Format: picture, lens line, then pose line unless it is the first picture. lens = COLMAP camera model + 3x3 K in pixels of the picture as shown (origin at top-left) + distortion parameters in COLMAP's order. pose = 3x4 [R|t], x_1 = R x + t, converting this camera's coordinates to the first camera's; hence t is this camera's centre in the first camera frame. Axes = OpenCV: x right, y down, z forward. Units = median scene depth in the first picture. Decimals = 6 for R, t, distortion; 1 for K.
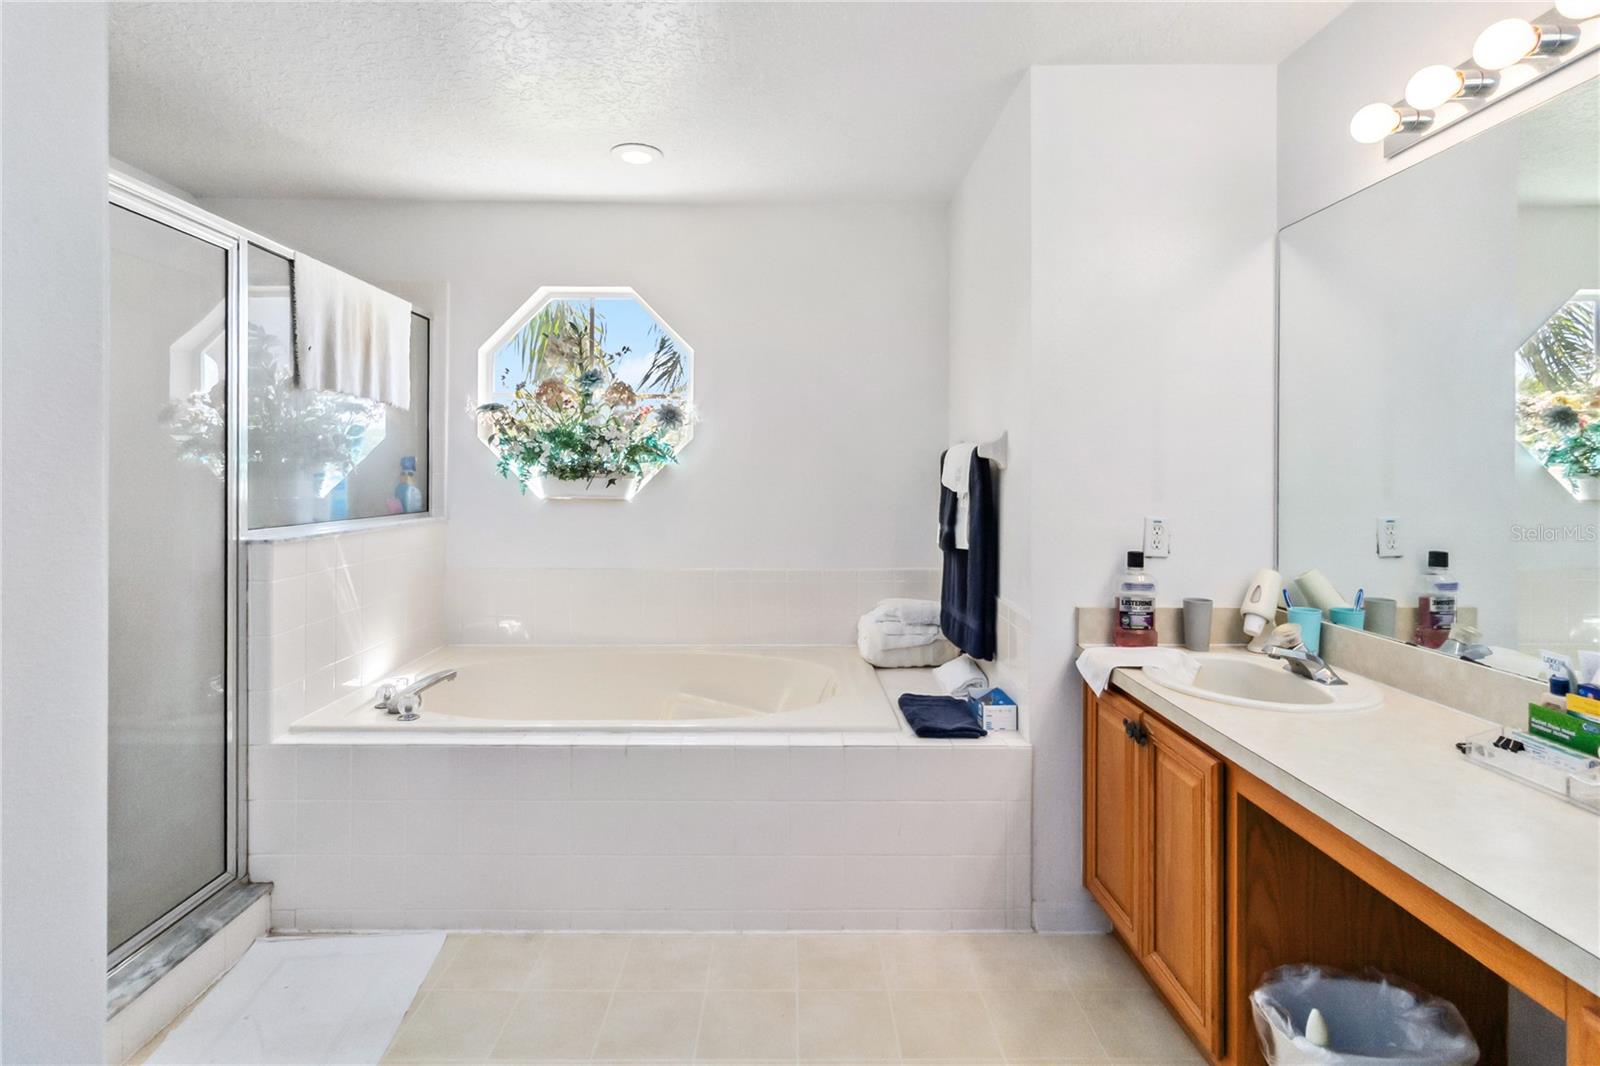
lens RADIAL K [[758.8, 0, 775.1], [0, 758.8, 483.4], [0, 0, 1]] dist [0.003905, -0.000339]
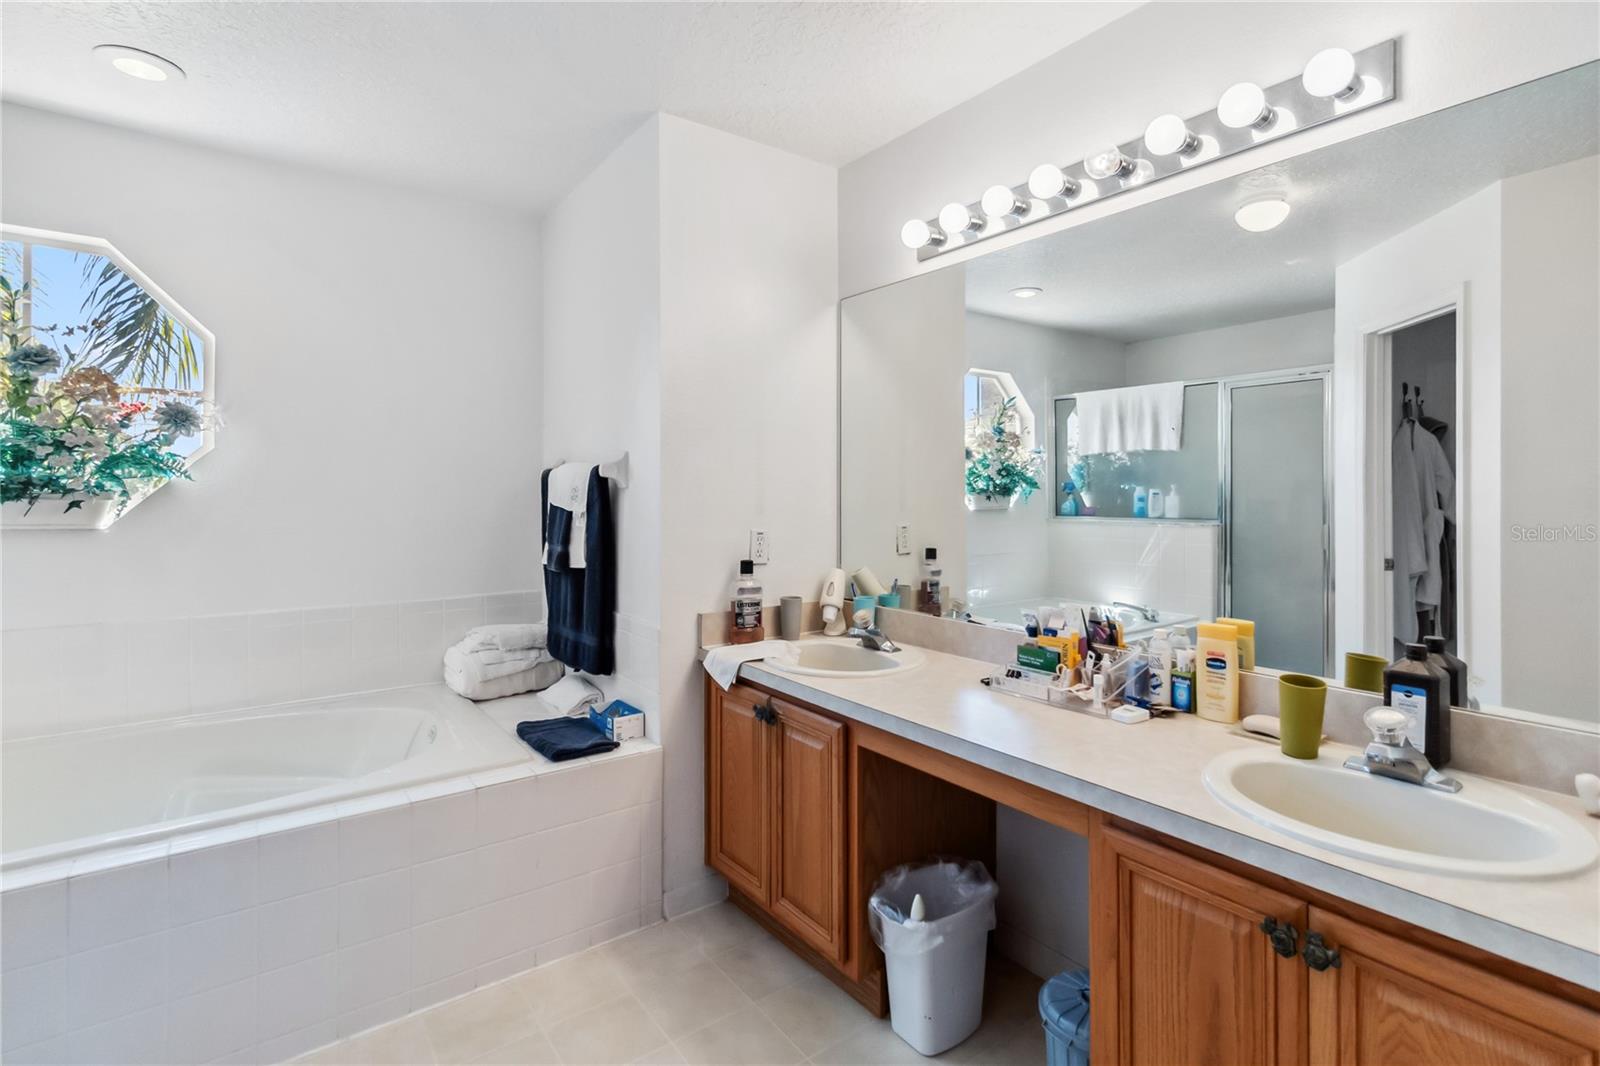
lens RADIAL K [[758.8, 0, 784.2], [0, 758.8, 499.2], [0, 0, 1]] dist [0.003905, -0.000339]
pose [[0.809821, -0.006399, 0.586642, -0.126960], [0.008976, 0.999959, -0.001484, -0.000281], [-0.586608, 0.006468, 0.809845, 0.028229]]
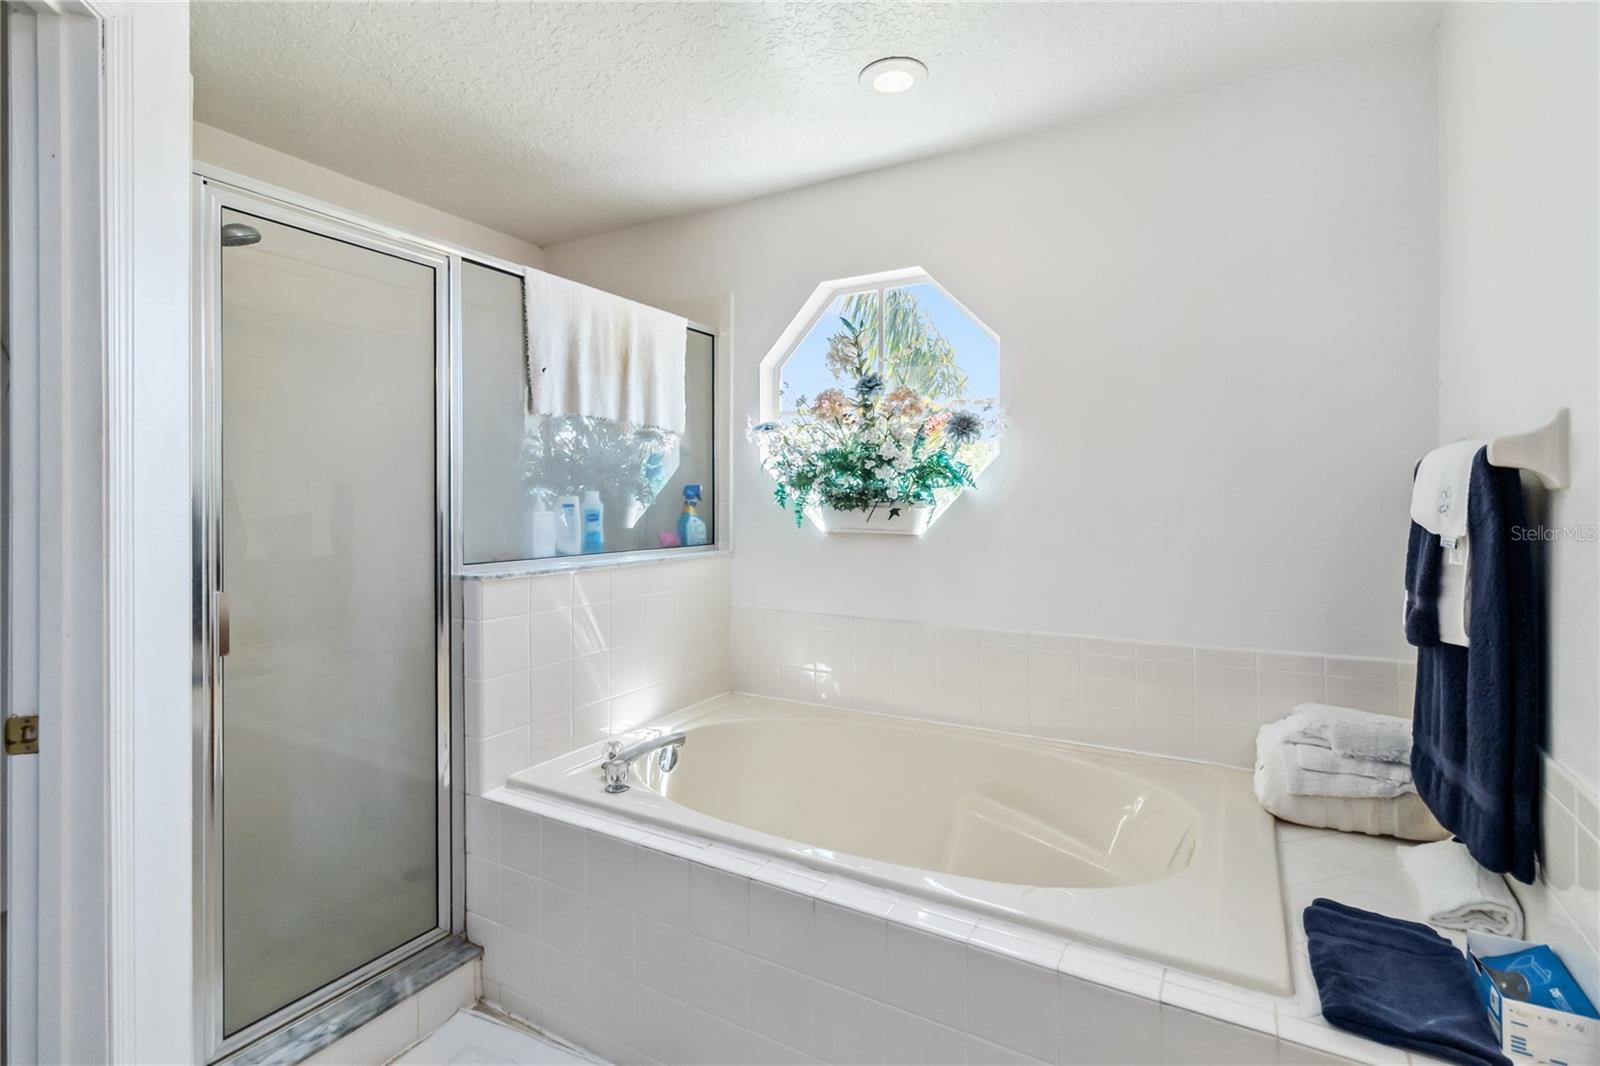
lens RADIAL K [[758.8, 0, 799.2], [0, 758.8, 504.2], [0, 0, 1]] dist [0.003905, -0.000339]
pose [[0.873336, -0.003899, -0.487103, 0.115336], [-0.000848, 0.999954, -0.009525, -0.004420], [0.487118, 0.008732, 0.873293, 0.345782]]
